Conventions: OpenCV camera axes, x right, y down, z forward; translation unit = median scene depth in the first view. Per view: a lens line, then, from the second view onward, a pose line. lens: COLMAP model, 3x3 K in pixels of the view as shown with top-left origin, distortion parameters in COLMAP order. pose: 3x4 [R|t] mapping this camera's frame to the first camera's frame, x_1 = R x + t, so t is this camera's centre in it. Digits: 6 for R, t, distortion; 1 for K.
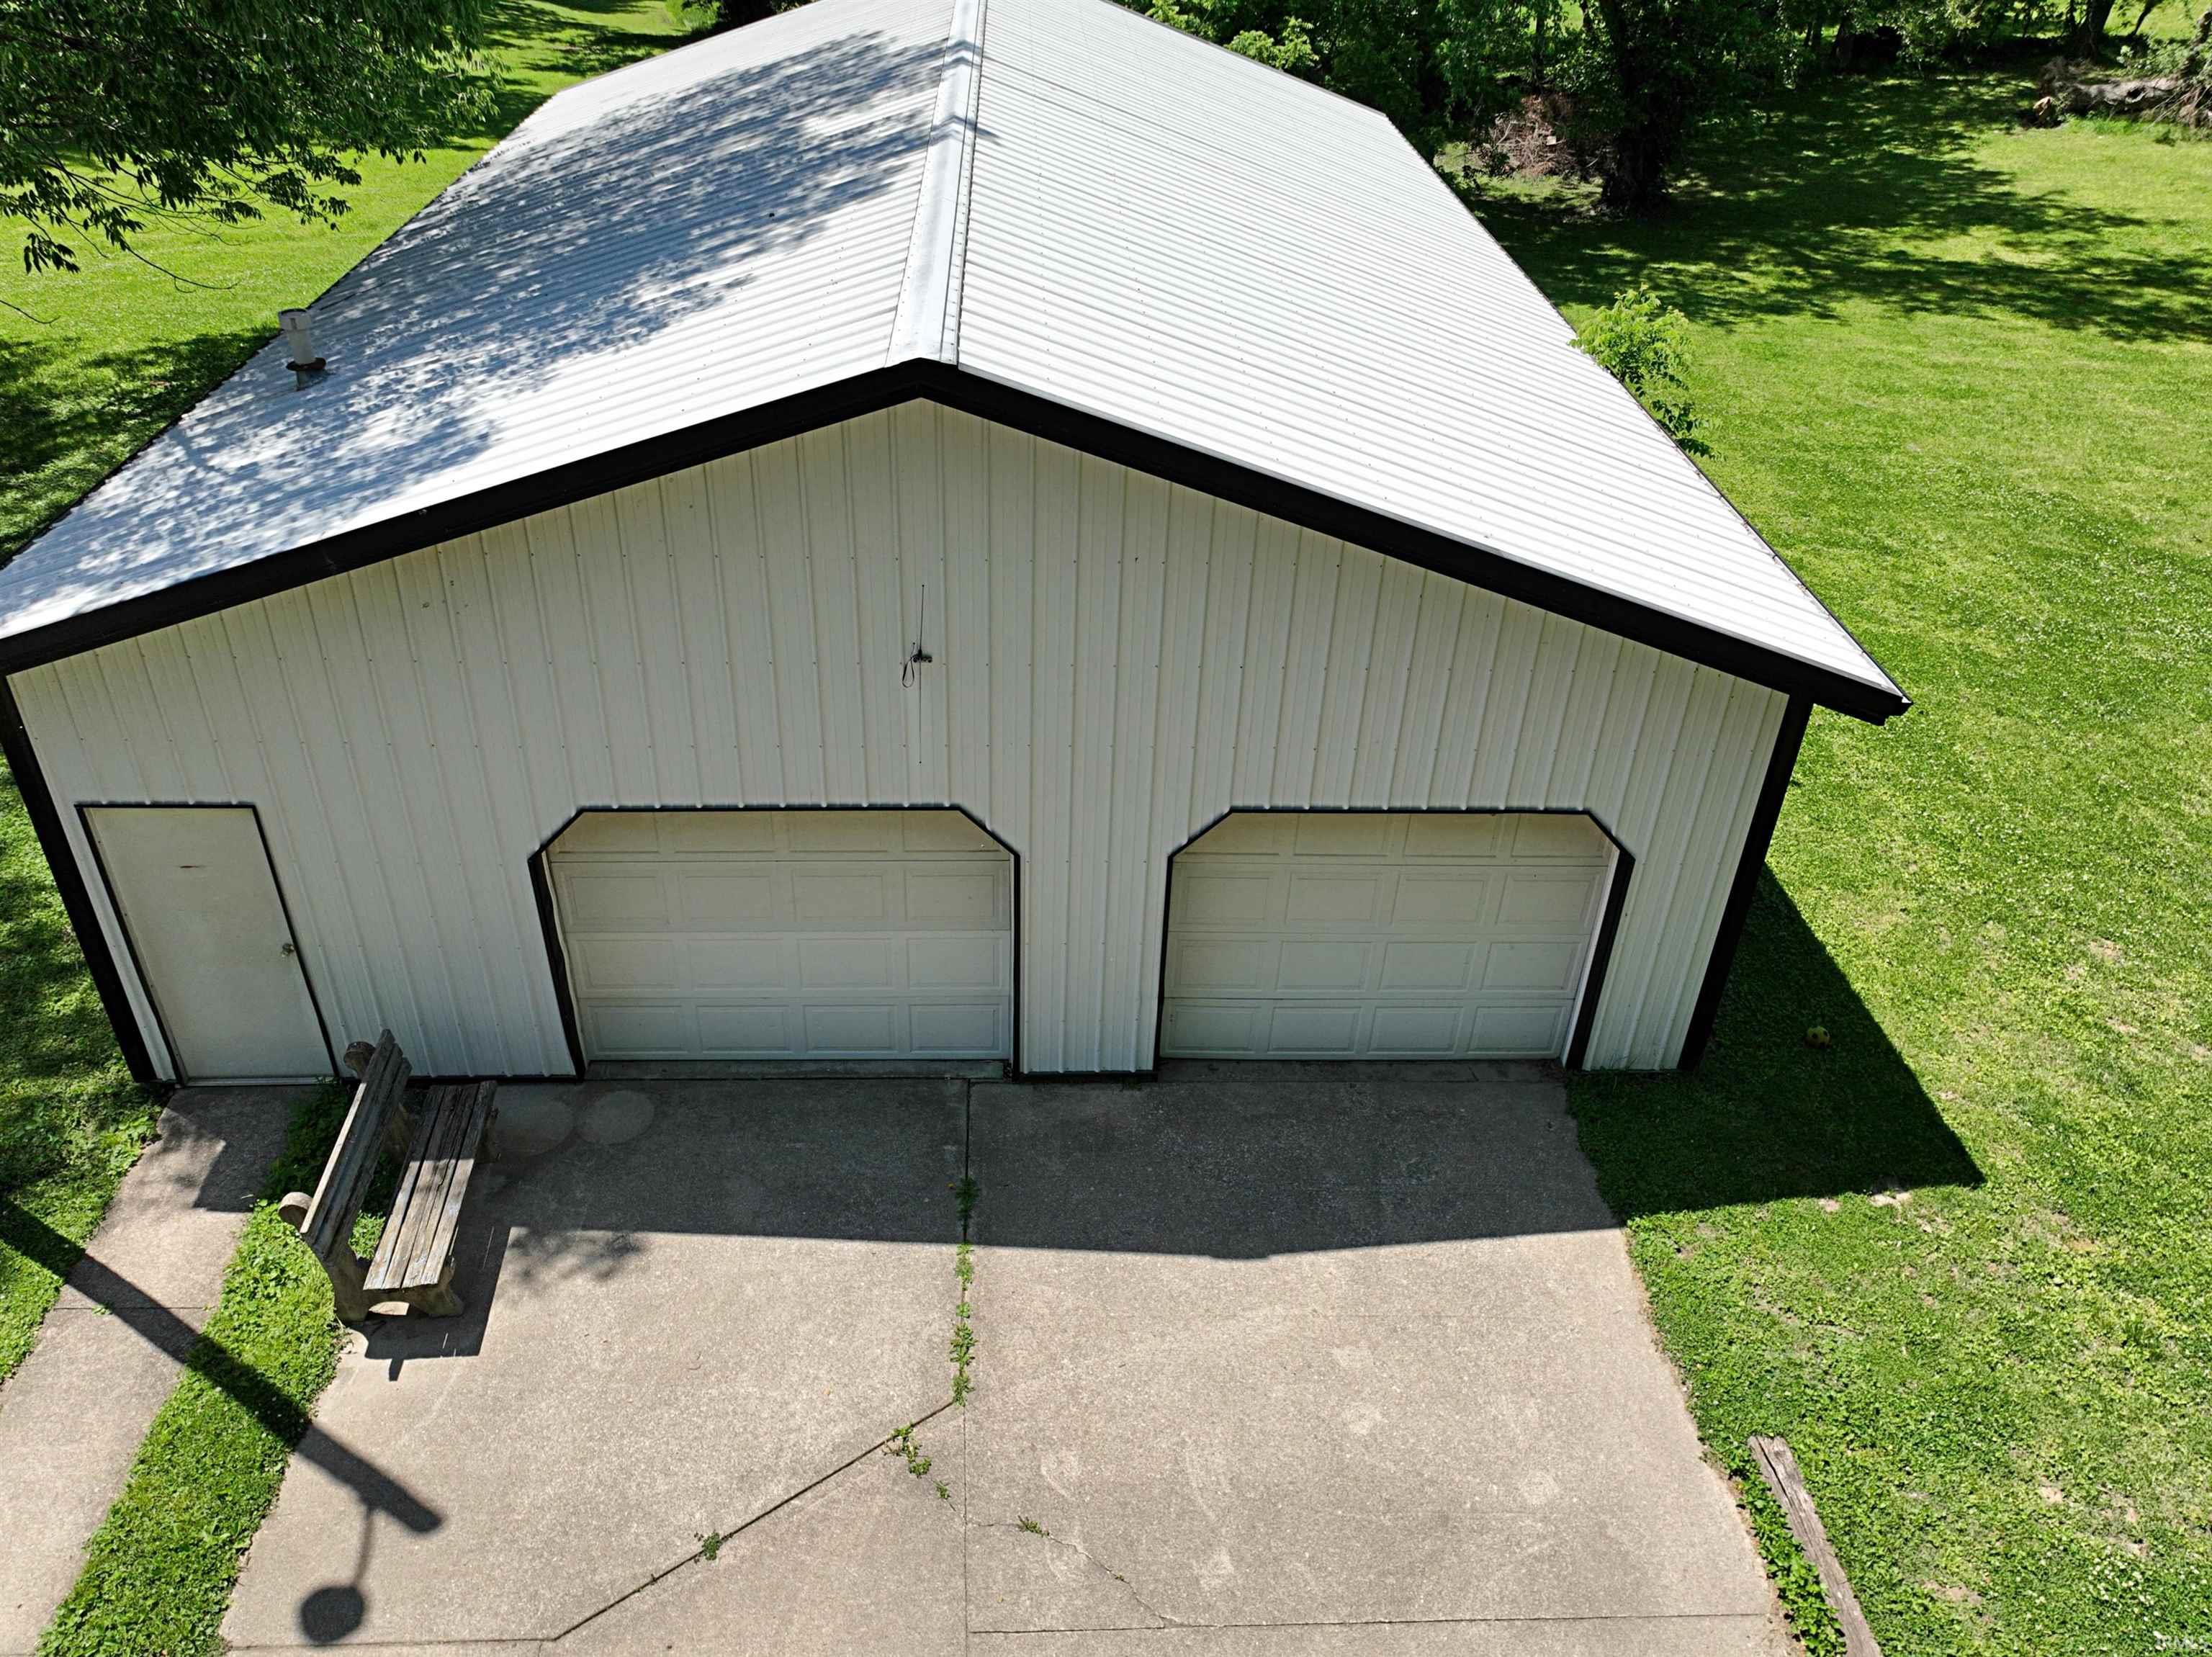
lens RADIAL K [[1659.1, 0, 1100.4], [0, 1659.1, 826.1], [0, 0, 1]] dist [0.011583, 0.002219]
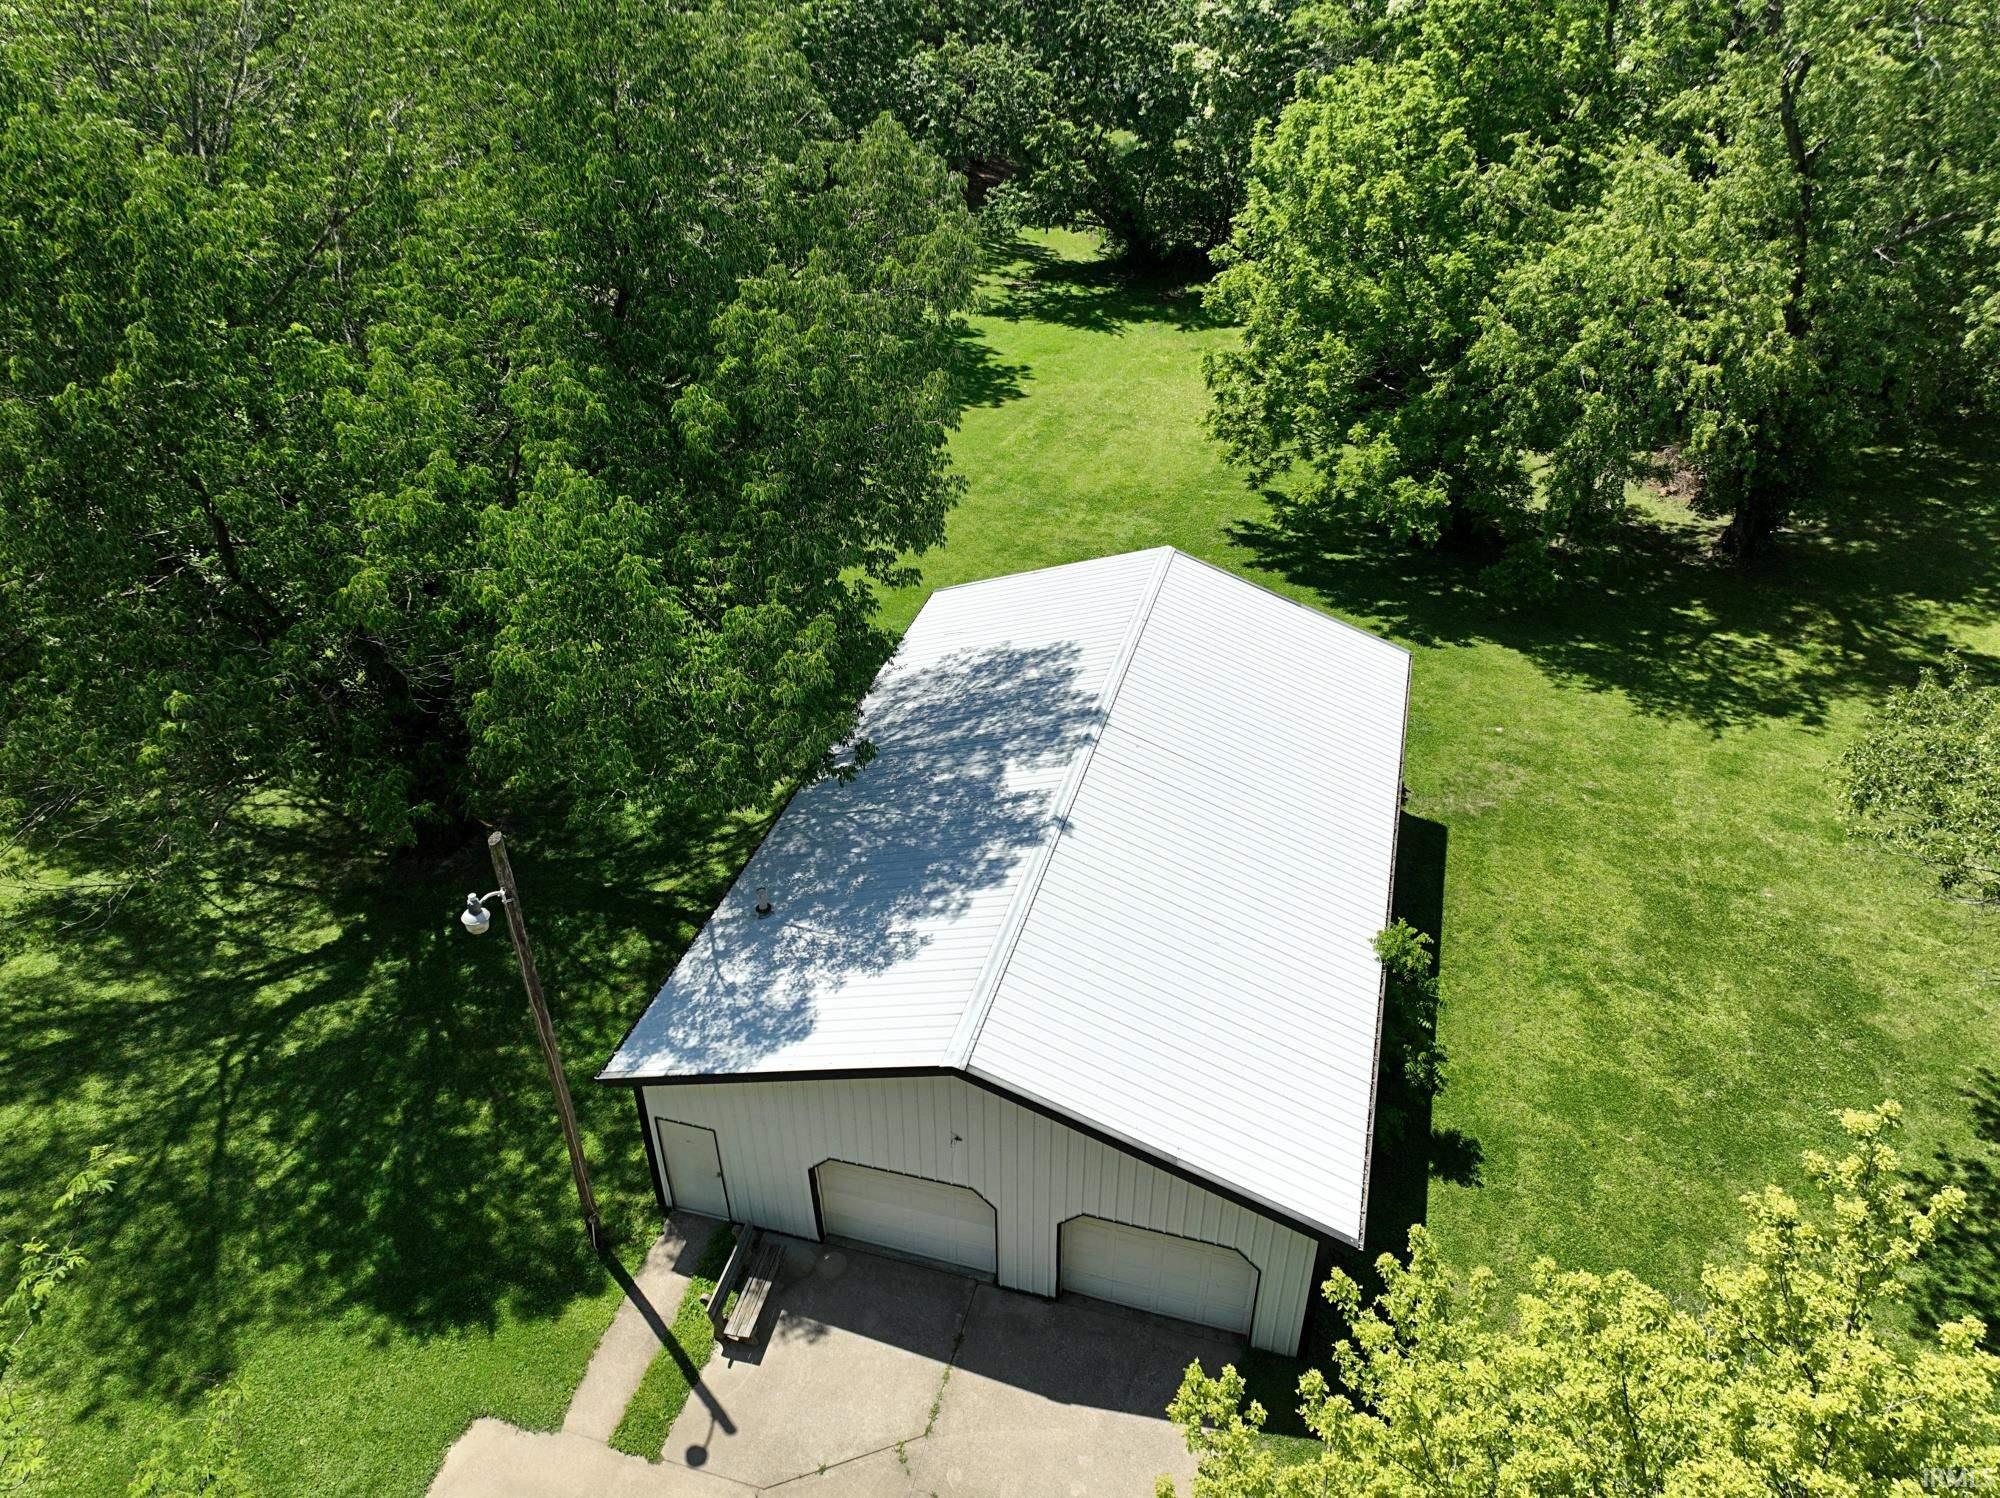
lens RADIAL K [[1409.5, 0, 1001.0], [0, 1409.5, 749.5], [0, 0, 1]] dist [0.010347, 0.004764]
pose [[0.948370, 0.147084, -0.280999, 0.437202], [-0.145927, 0.988975, 0.025161, -0.700631], [0.281602, 0.017143, 0.959378, -0.974166]]
